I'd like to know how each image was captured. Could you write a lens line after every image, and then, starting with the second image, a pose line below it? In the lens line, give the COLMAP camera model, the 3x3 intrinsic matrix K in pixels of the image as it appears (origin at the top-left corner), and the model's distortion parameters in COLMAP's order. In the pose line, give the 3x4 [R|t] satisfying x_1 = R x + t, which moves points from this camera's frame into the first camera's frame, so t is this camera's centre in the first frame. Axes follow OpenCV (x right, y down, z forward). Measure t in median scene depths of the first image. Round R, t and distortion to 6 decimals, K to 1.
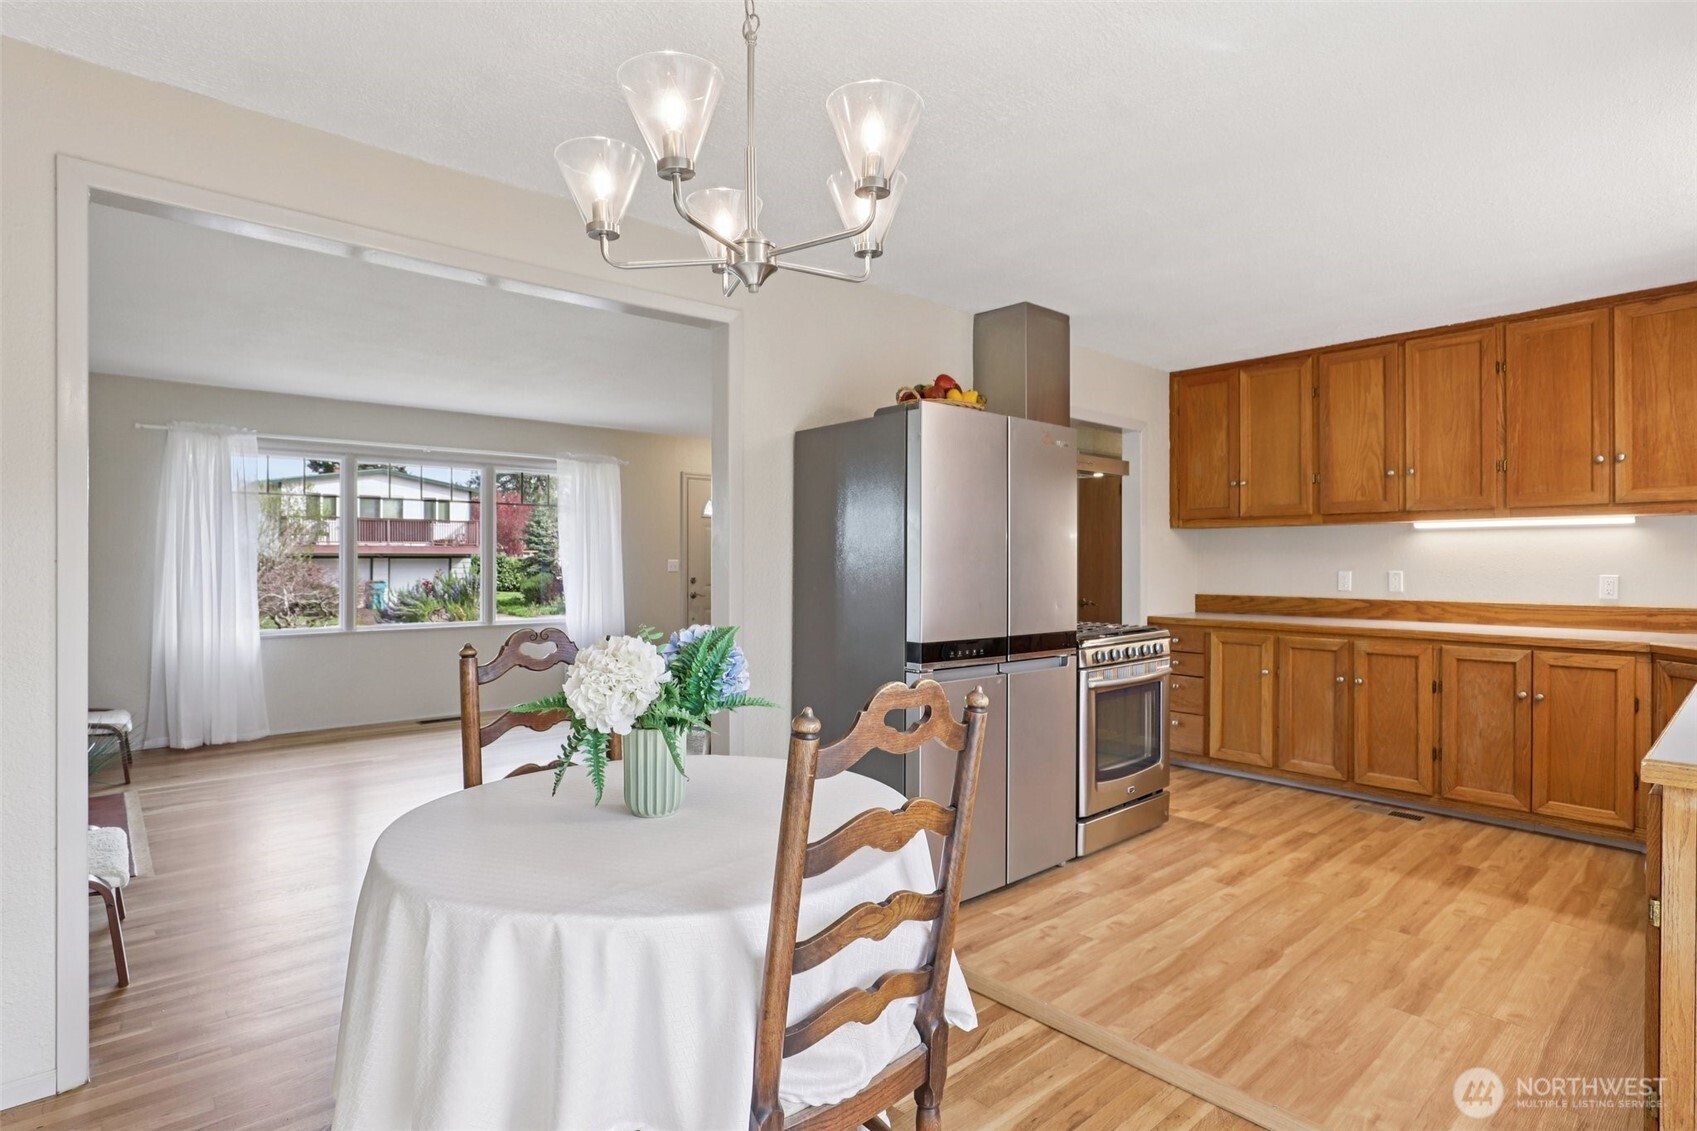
lens RADIAL K [[846.1, 0, 842.2], [0, 846.1, 564.2], [0, 0, 1]] dist [0.001710, -0.009371]
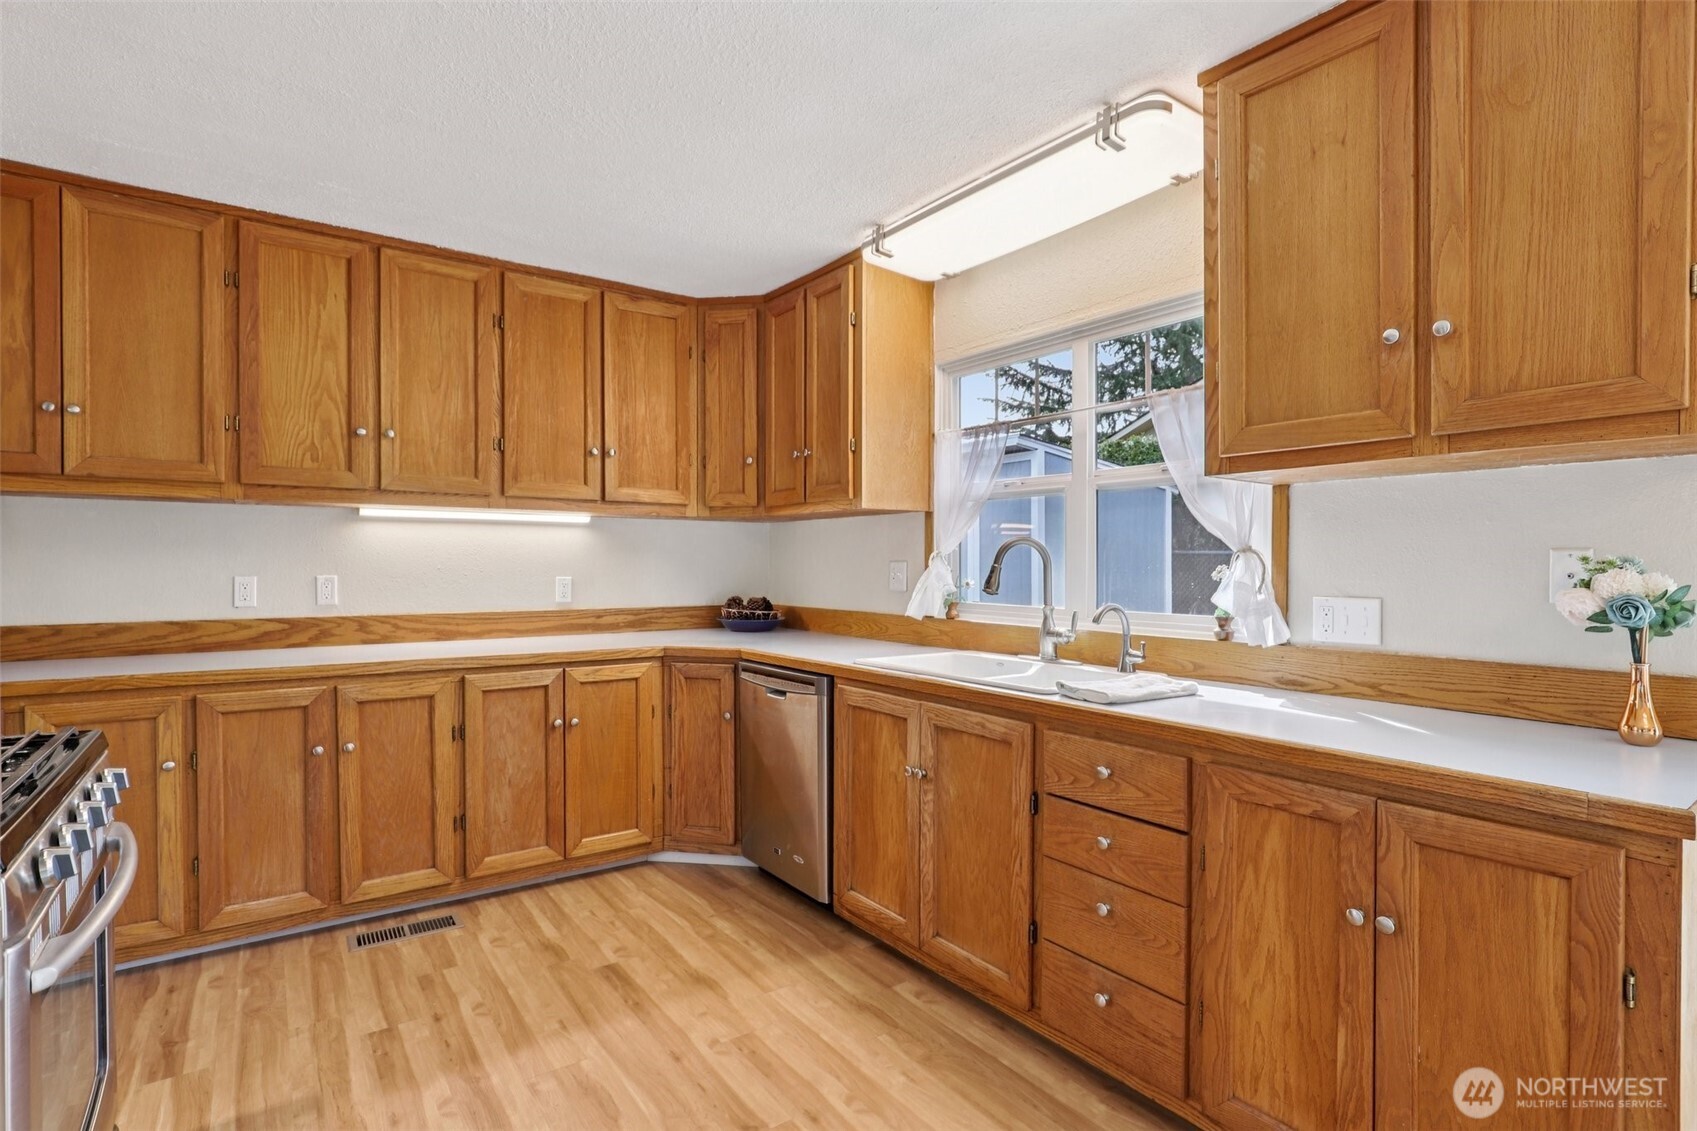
lens RADIAL K [[807.4, 0, 840.8], [0, 807.4, 572.9], [0, 0, 1]] dist [-0.020250, 0.000103]
pose [[0.096054, -0.011155, 0.995314, 0.041085], [-0.000226, 0.999937, 0.011229, -0.001487], [-0.995376, -0.001303, 0.096045, 0.567084]]
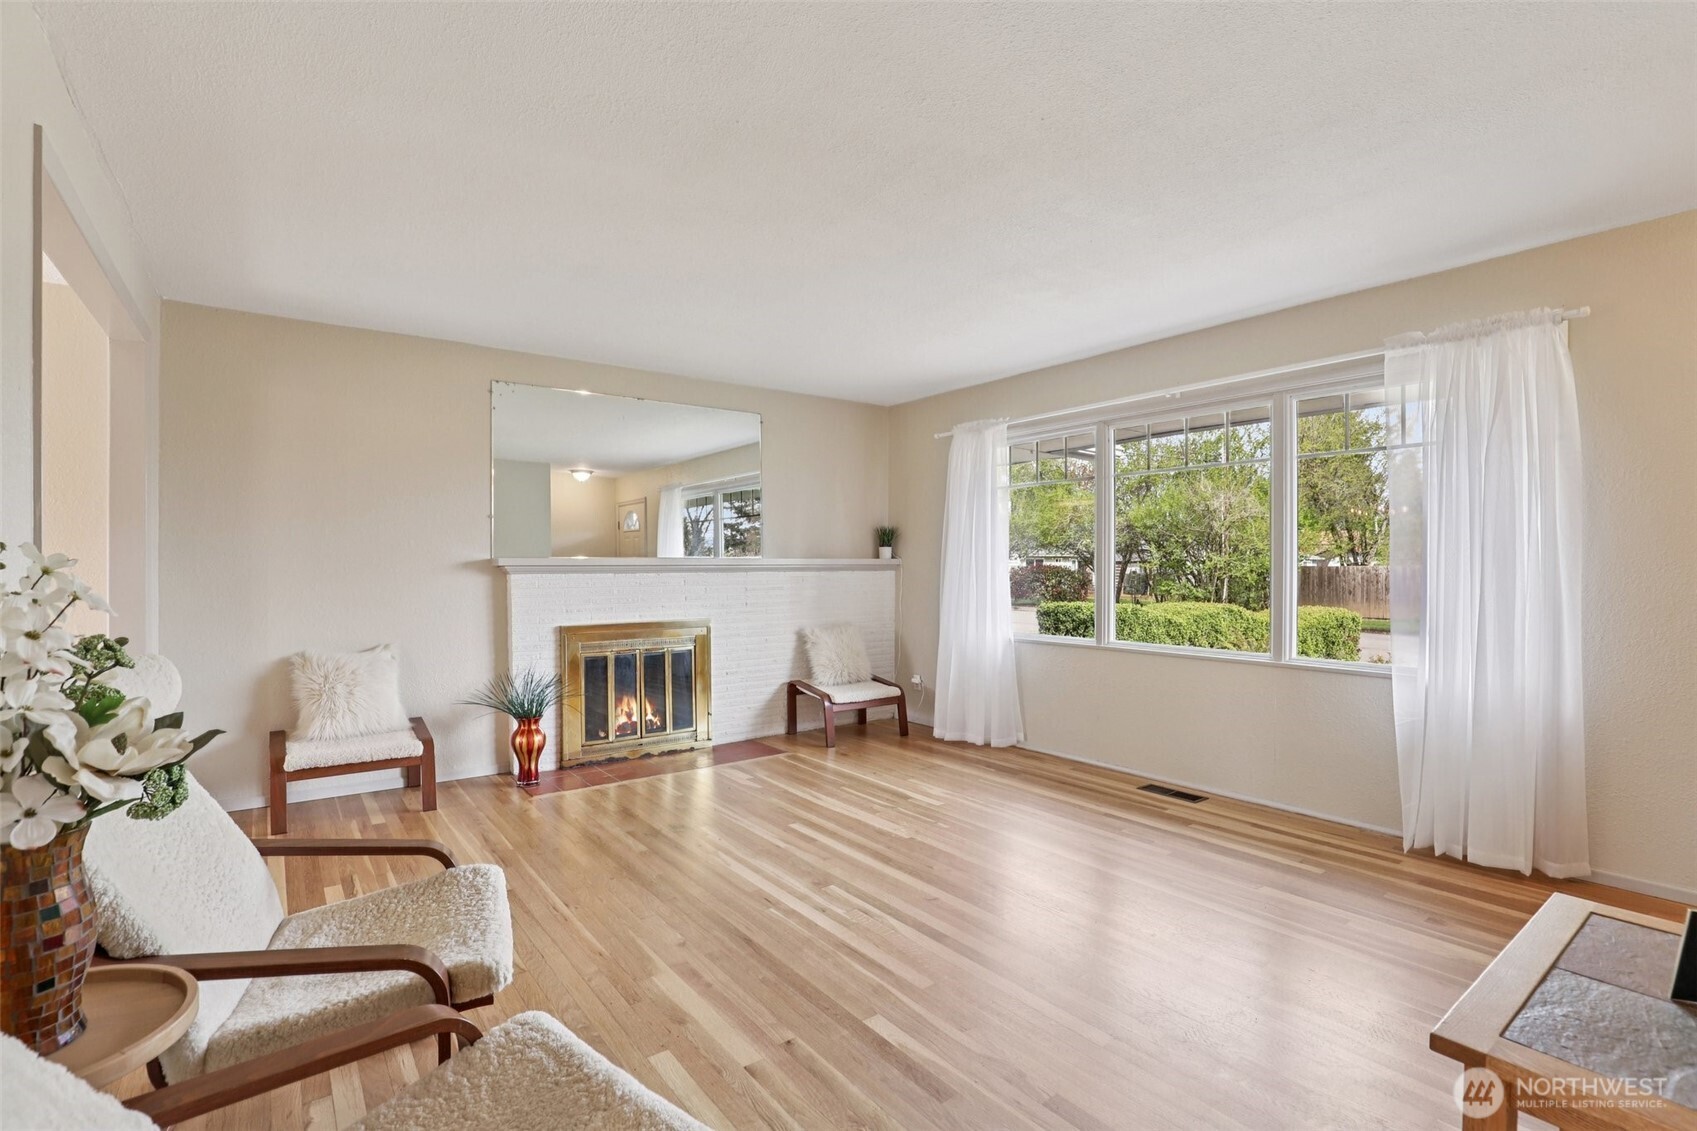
lens RADIAL K [[776.3, 0, 844.3], [0, 776.3, 569.1], [0, 0, 1]] dist [-0.013336, 0.000459]
pose [[-0.067782, 0.001315, -0.997699, 0.244207], [-0.001602, 0.999998, 0.001427, 0.010355], [0.997699, 0.001696, -0.067780, 1.213058]]
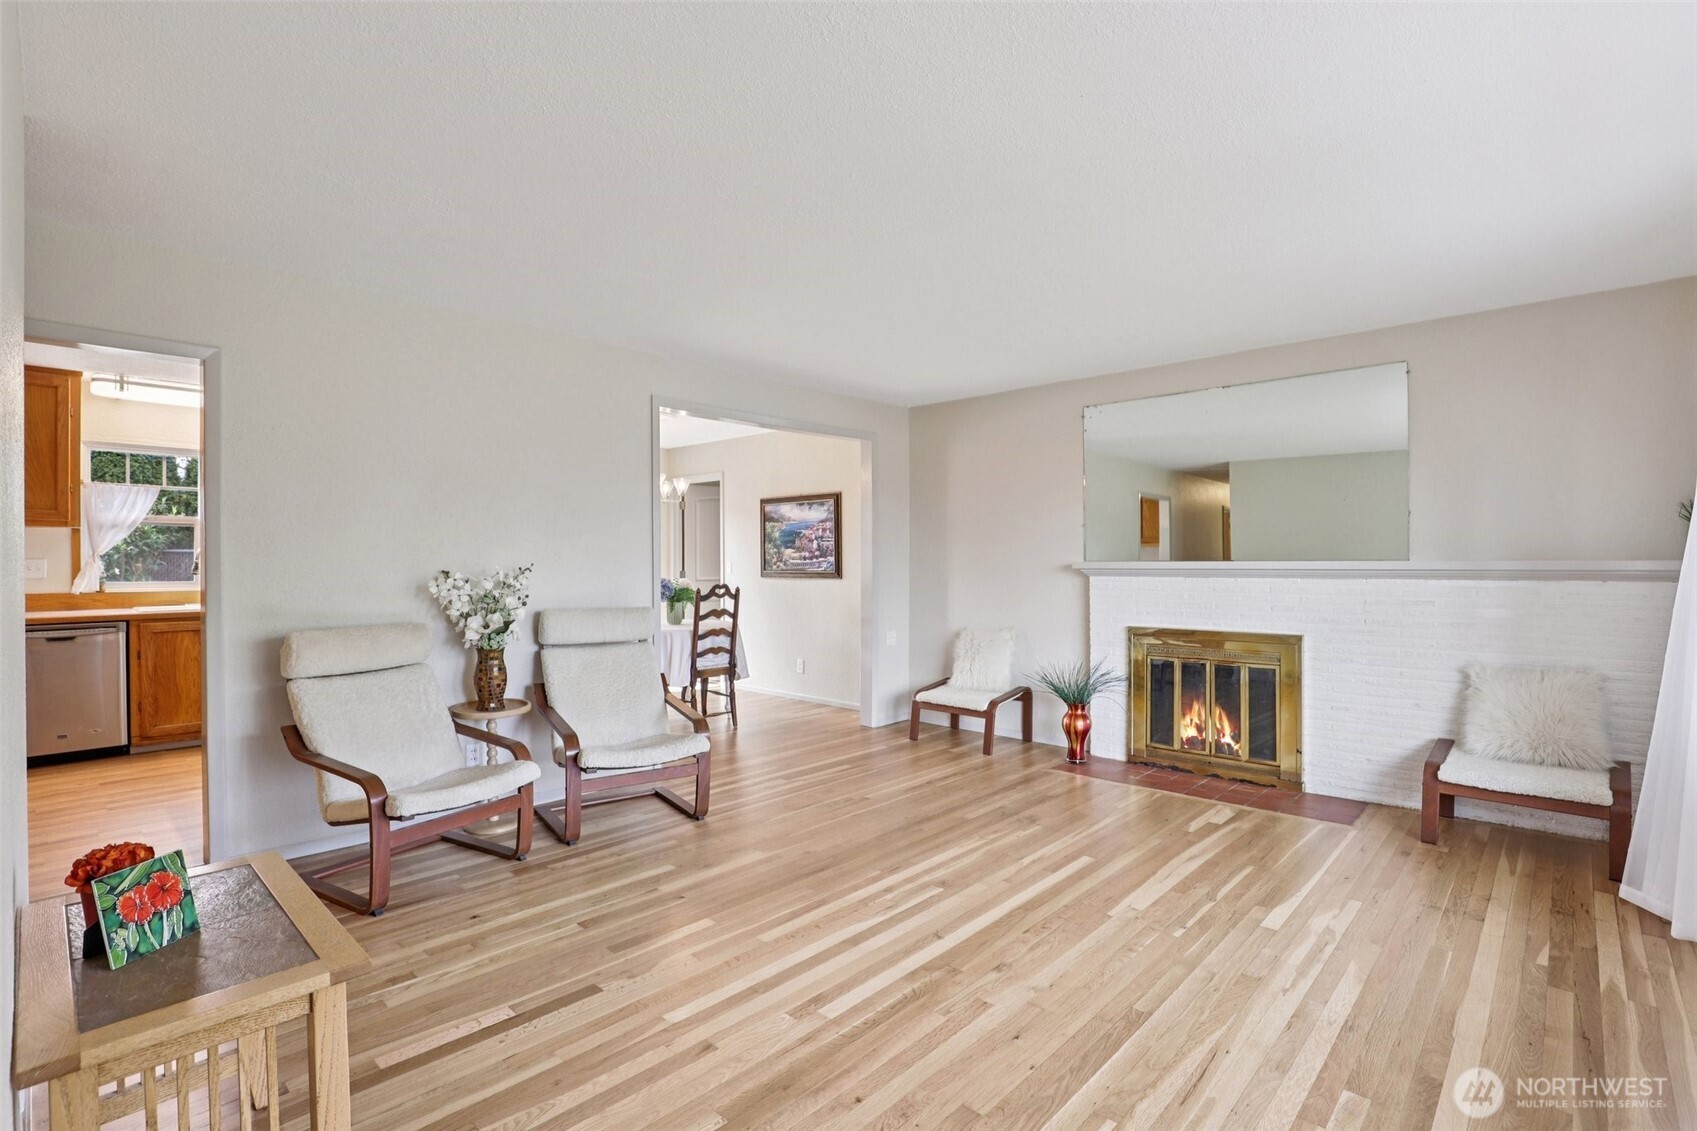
lens RADIAL K [[798.2, 0, 864.2], [0, 798.2, 559.7], [0, 0, 1]] dist [-0.023787, 0.000040]
pose [[-0.992595, -0.002428, -0.121446, -0.269050], [-0.002347, 0.999997, -0.000805, -0.003034], [0.121447, -0.000514, -0.992598, 1.841214]]
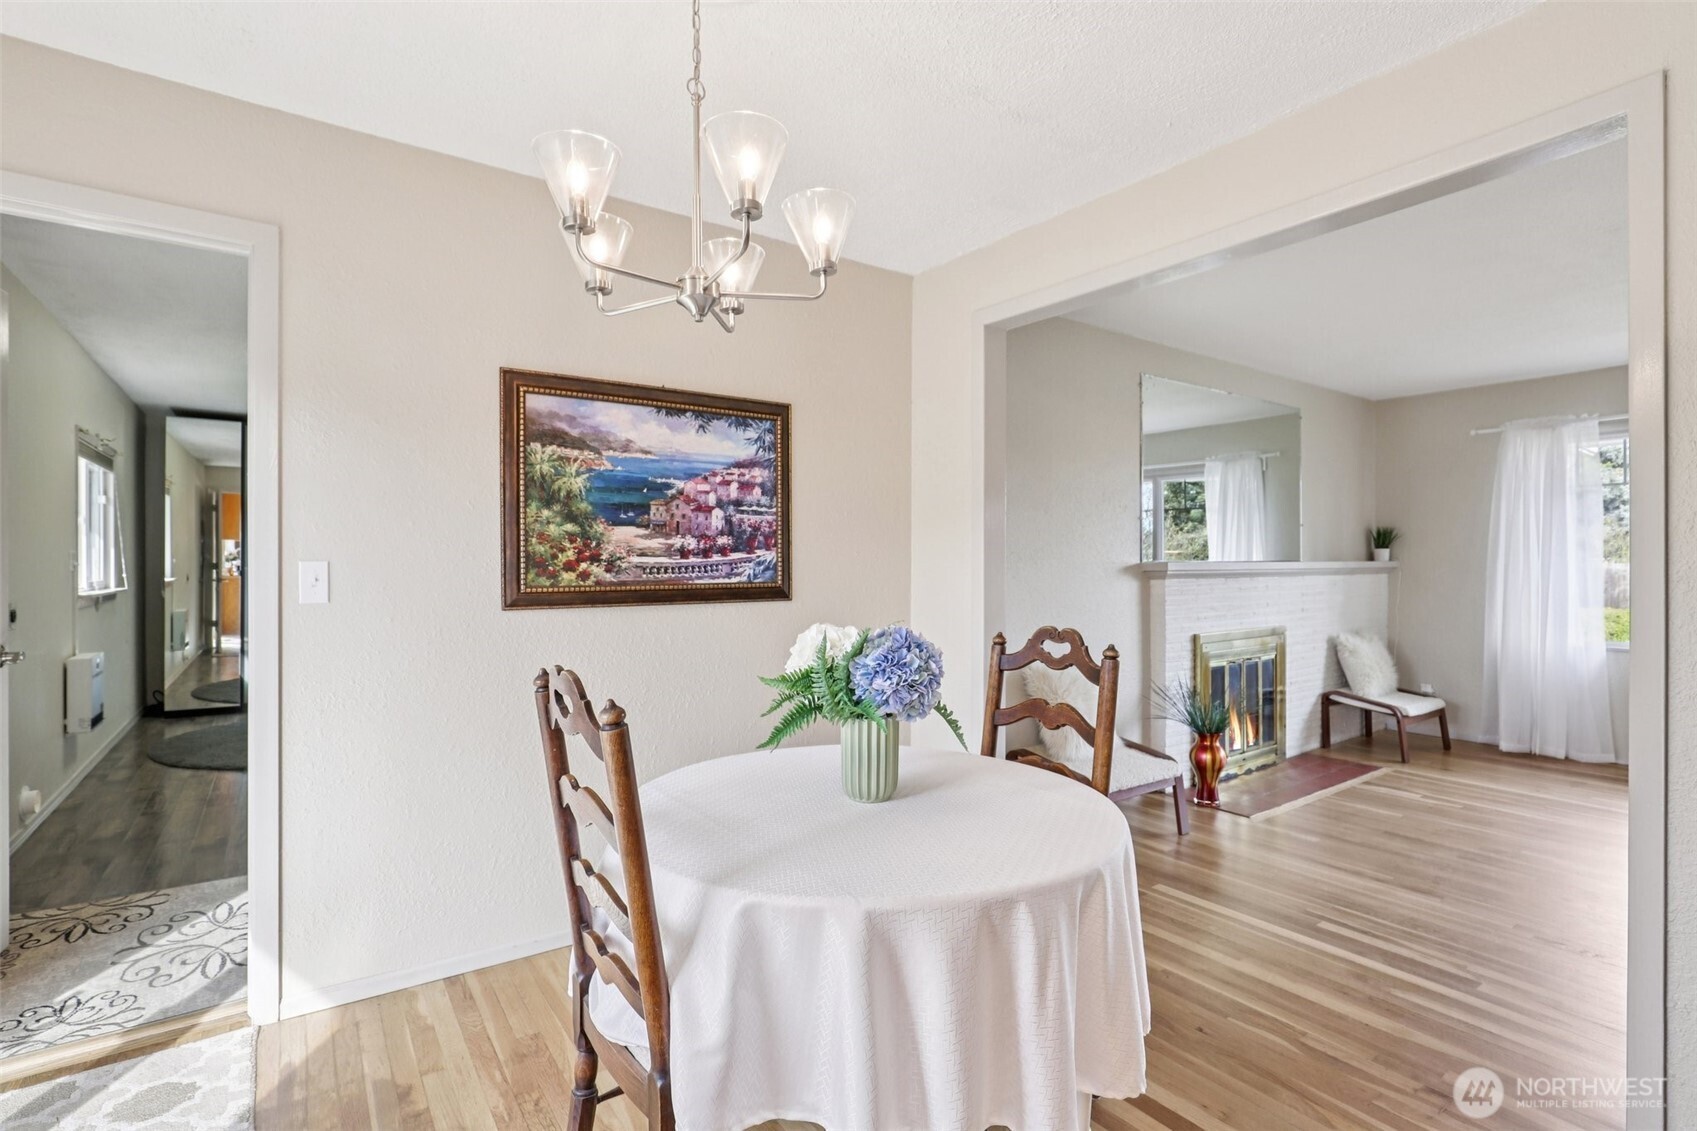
lens RADIAL K [[786.2, 0, 816.2], [0, 786.2, 561.9], [0, 0, 1]] dist [-0.033423, 0.016026]
pose [[-0.121108, -0.000797, -0.992639, 0.268463], [-0.005232, 0.999986, -0.000164, 0.000123], [0.992626, 0.005174, -0.121110, 0.384014]]
